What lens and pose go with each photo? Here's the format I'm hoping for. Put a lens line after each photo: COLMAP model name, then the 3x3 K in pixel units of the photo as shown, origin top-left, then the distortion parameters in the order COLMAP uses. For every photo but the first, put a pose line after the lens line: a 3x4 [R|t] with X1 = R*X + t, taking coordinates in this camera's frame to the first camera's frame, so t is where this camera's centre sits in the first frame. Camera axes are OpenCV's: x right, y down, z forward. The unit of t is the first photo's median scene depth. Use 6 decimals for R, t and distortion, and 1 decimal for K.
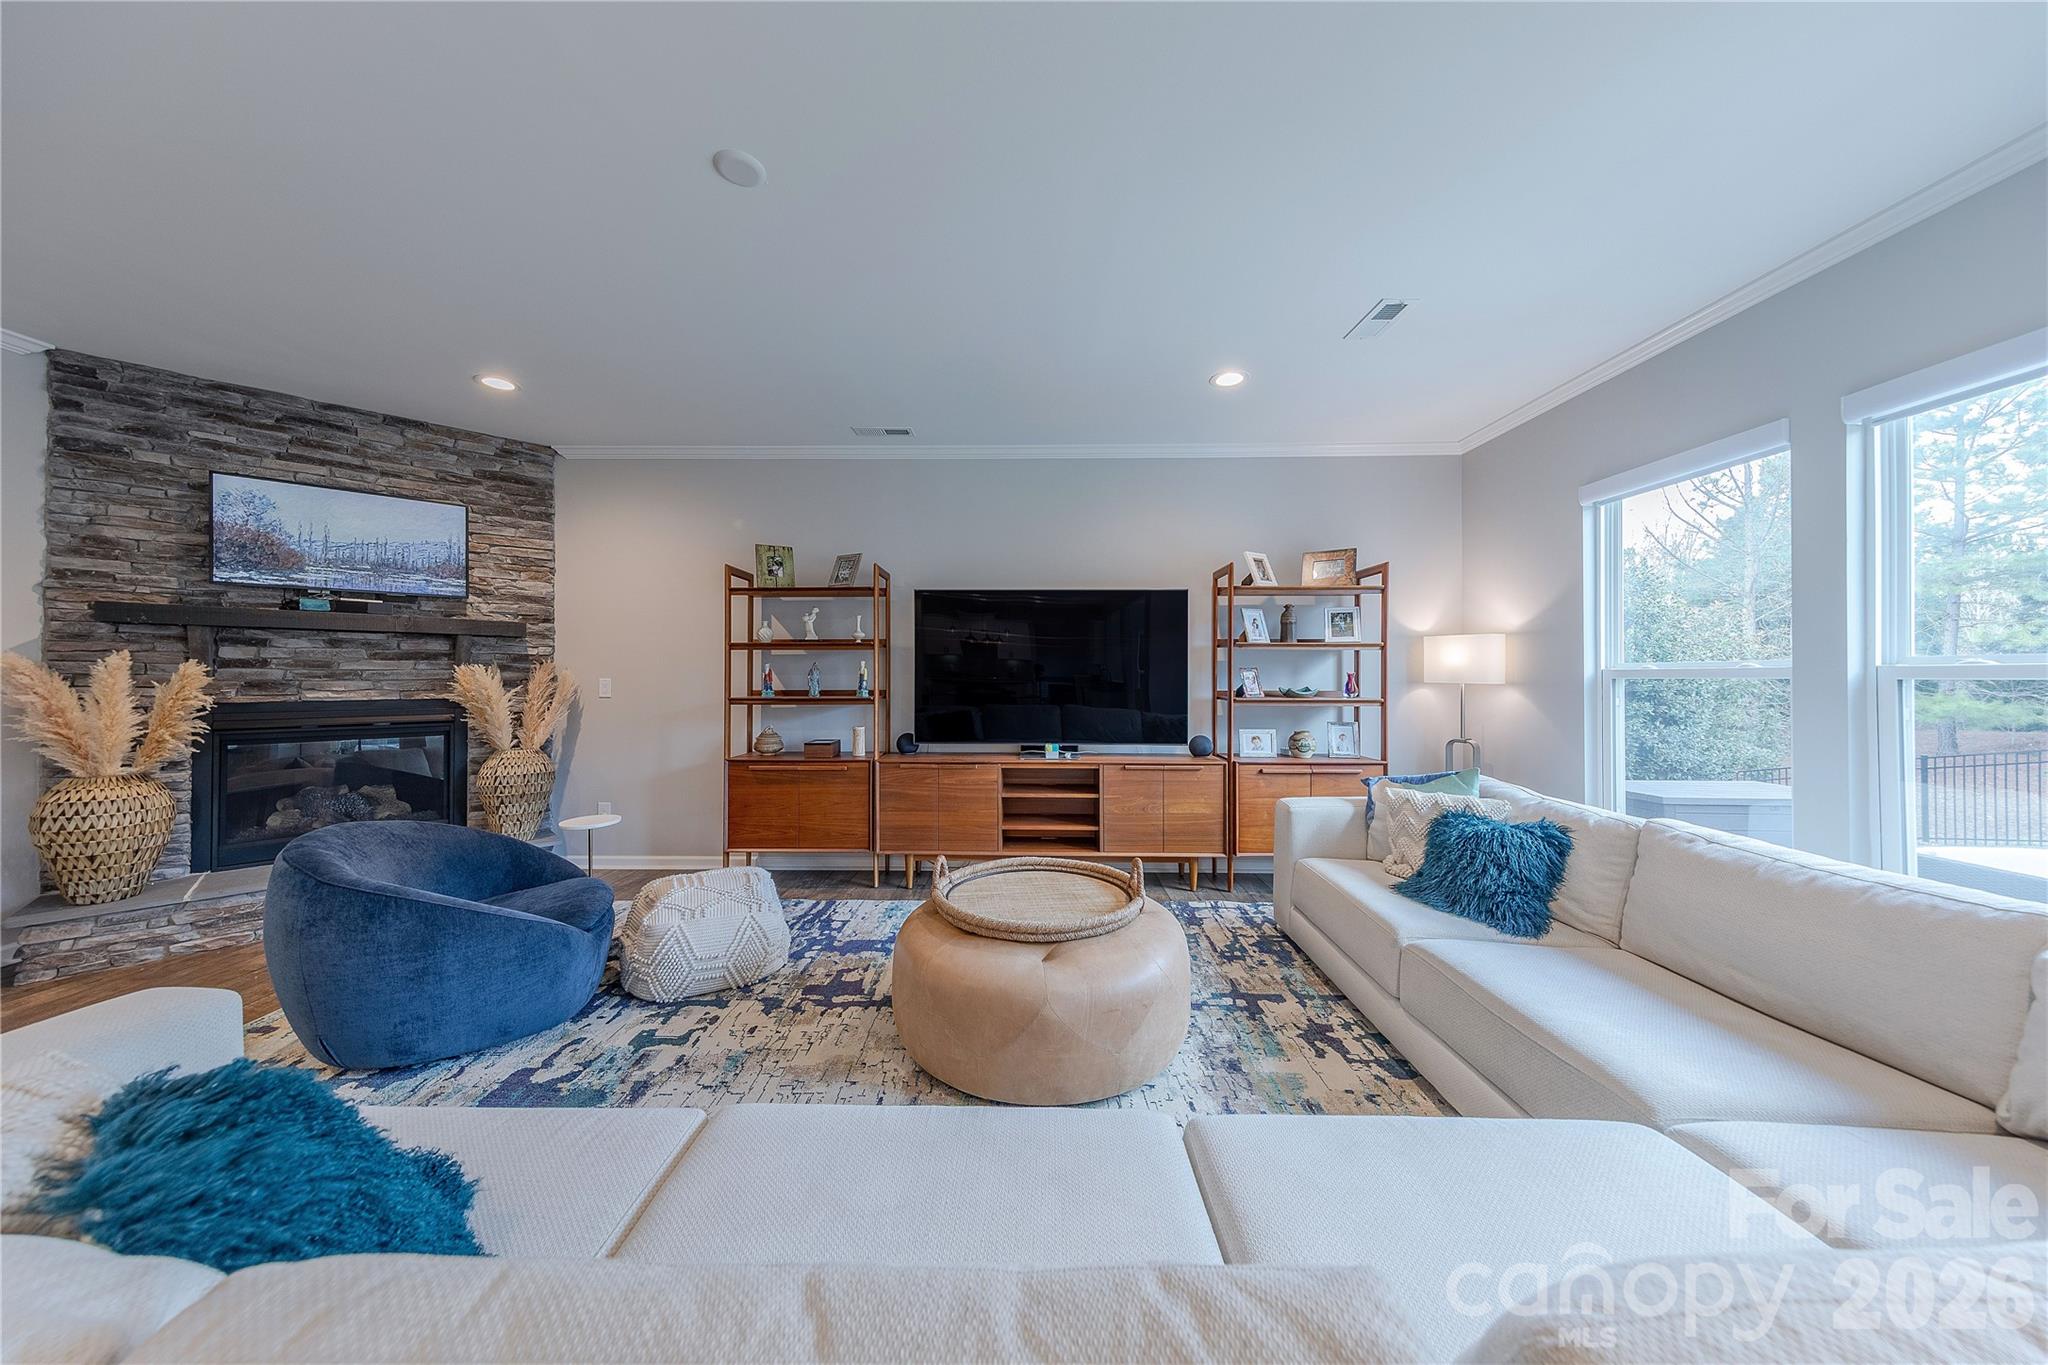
lens RADIAL K [[650.2, 0, 1015.0], [0, 650.2, 670.4], [0, 0, 1]] dist [0.007937, -0.000498]
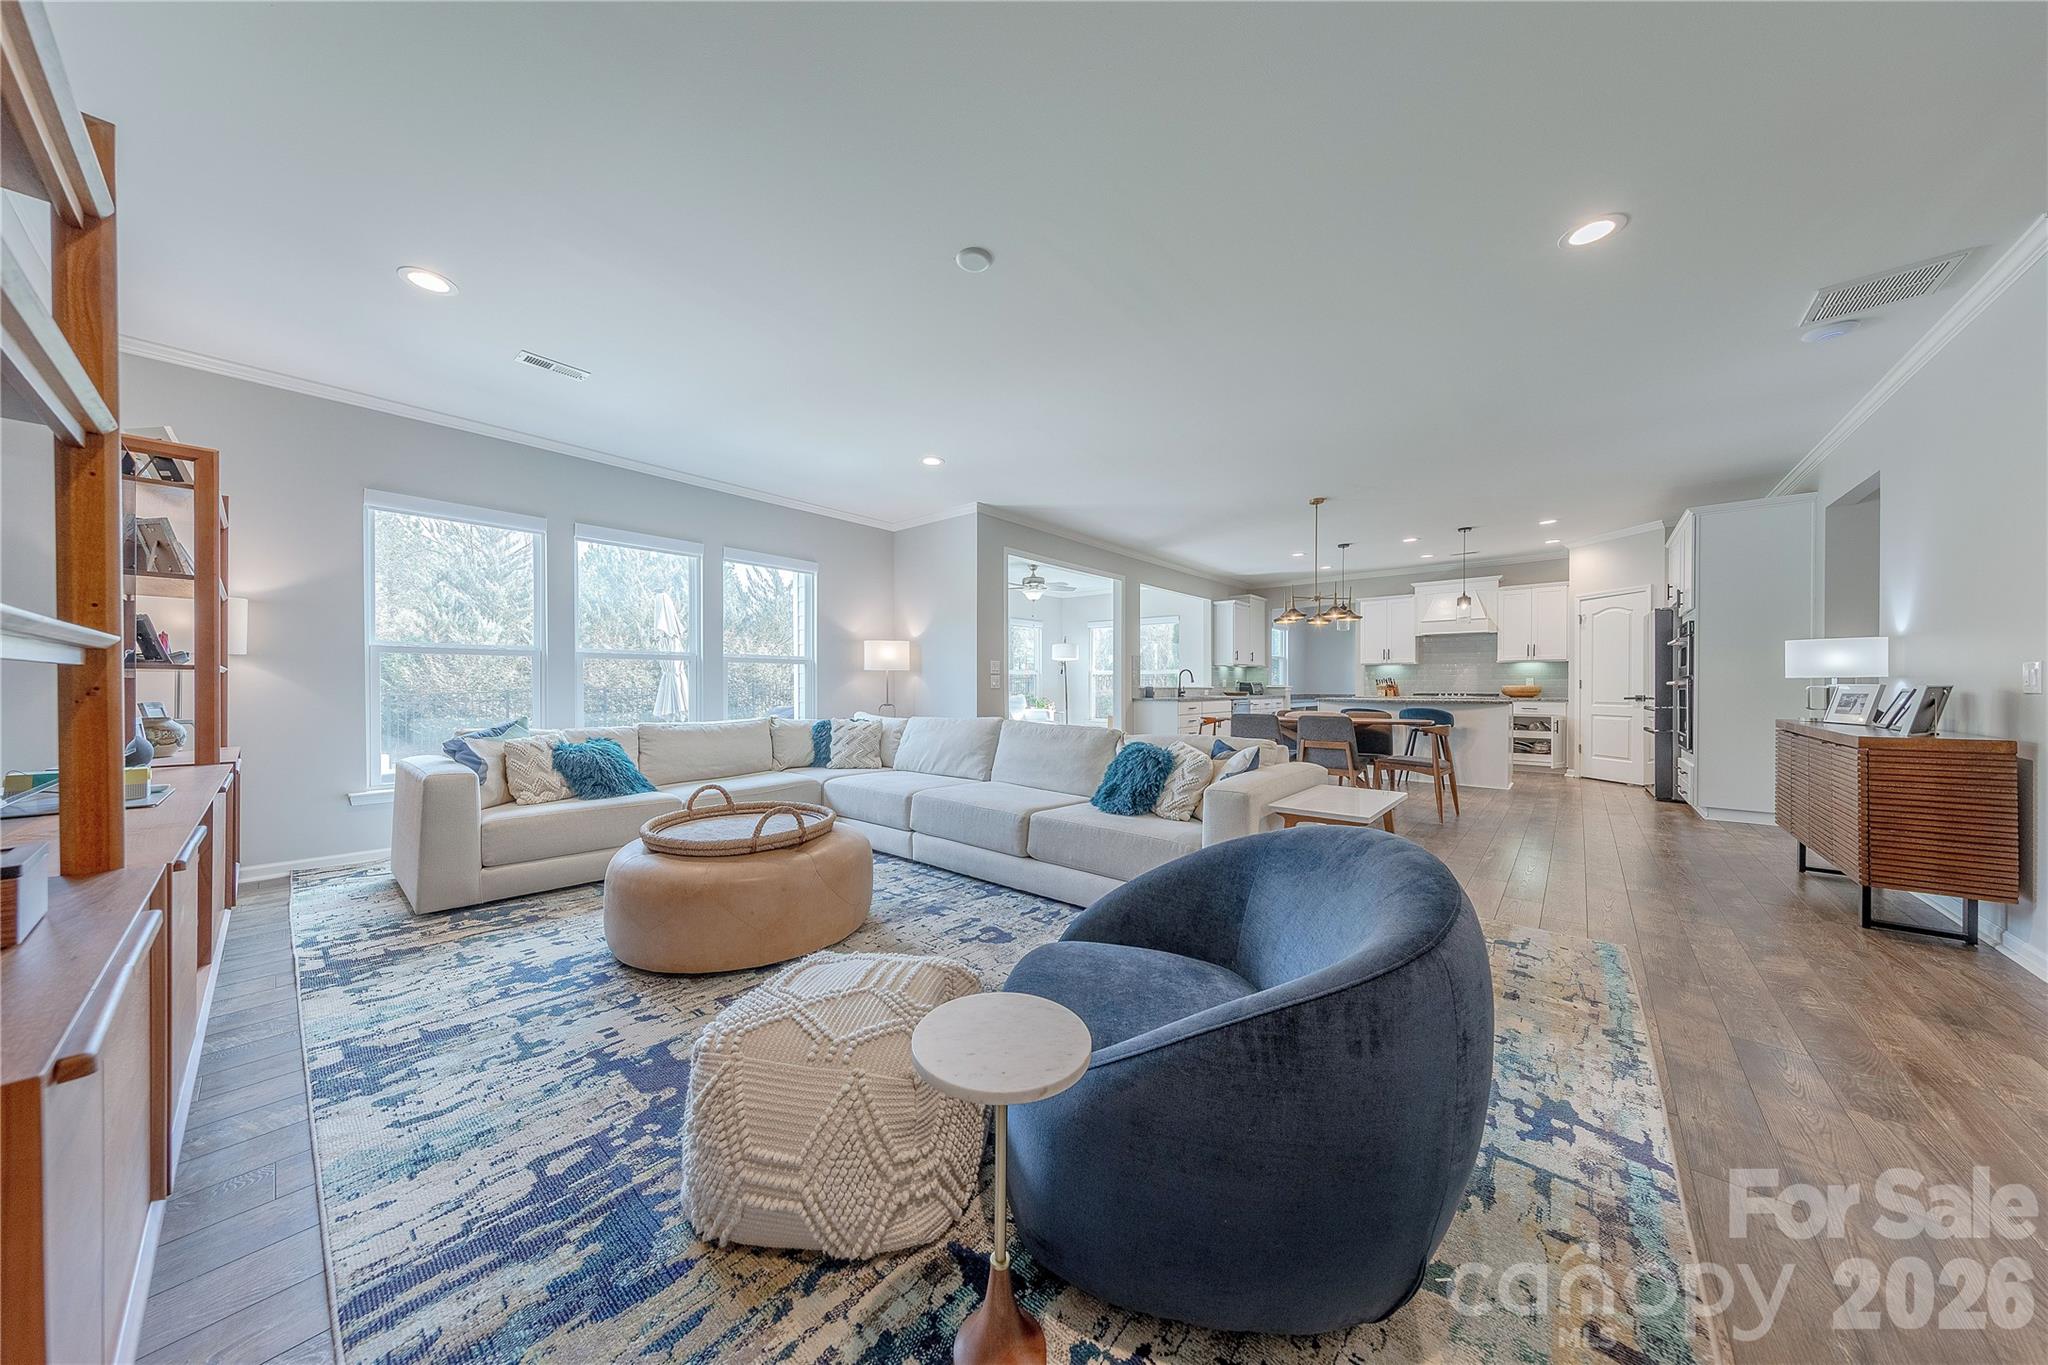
lens RADIAL K [[650.2, 0, 1025.8], [0, 650.2, 684.8], [0, 0, 1]] dist [0.007937, -0.000498]
pose [[-0.772869, -0.003781, 0.634555, -0.706050], [-0.007118, 0.999971, -0.002710, 0.058119], [-0.634526, -0.006611, -0.772873, 1.017434]]
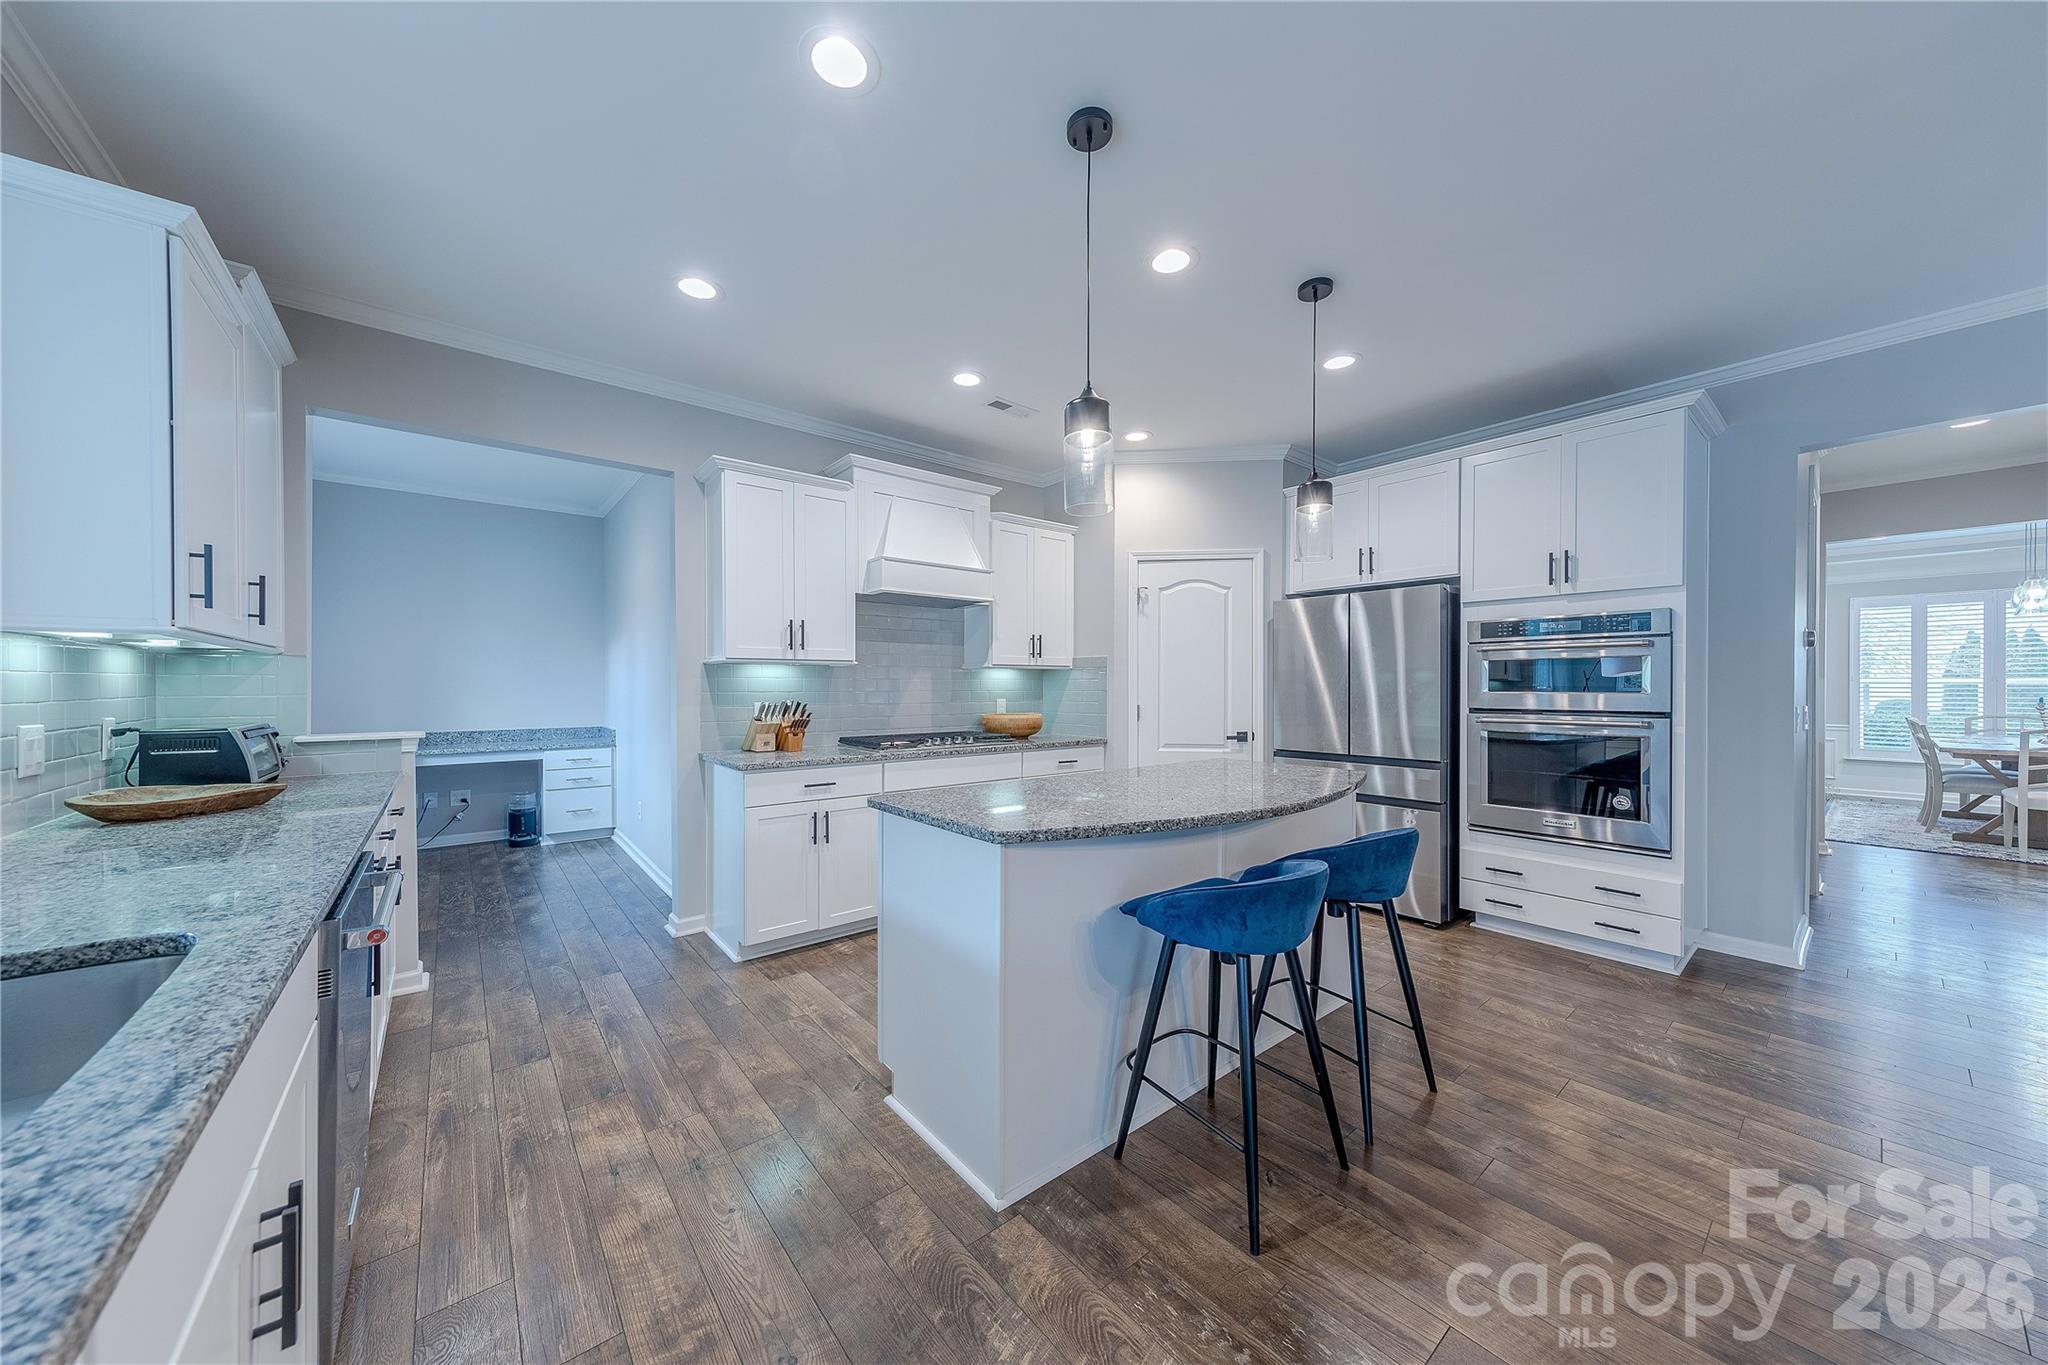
lens RADIAL K [[701.6, 0, 1011.0], [0, 701.6, 687.4], [0, 0, 1]] dist [0.012558, -0.000089]
pose [[-0.776780, -0.003264, -0.629764, 0.197234], [0.000626, 0.999982, -0.005956, -0.000366], [0.629772, -0.005021, -0.776764, -0.877449]]
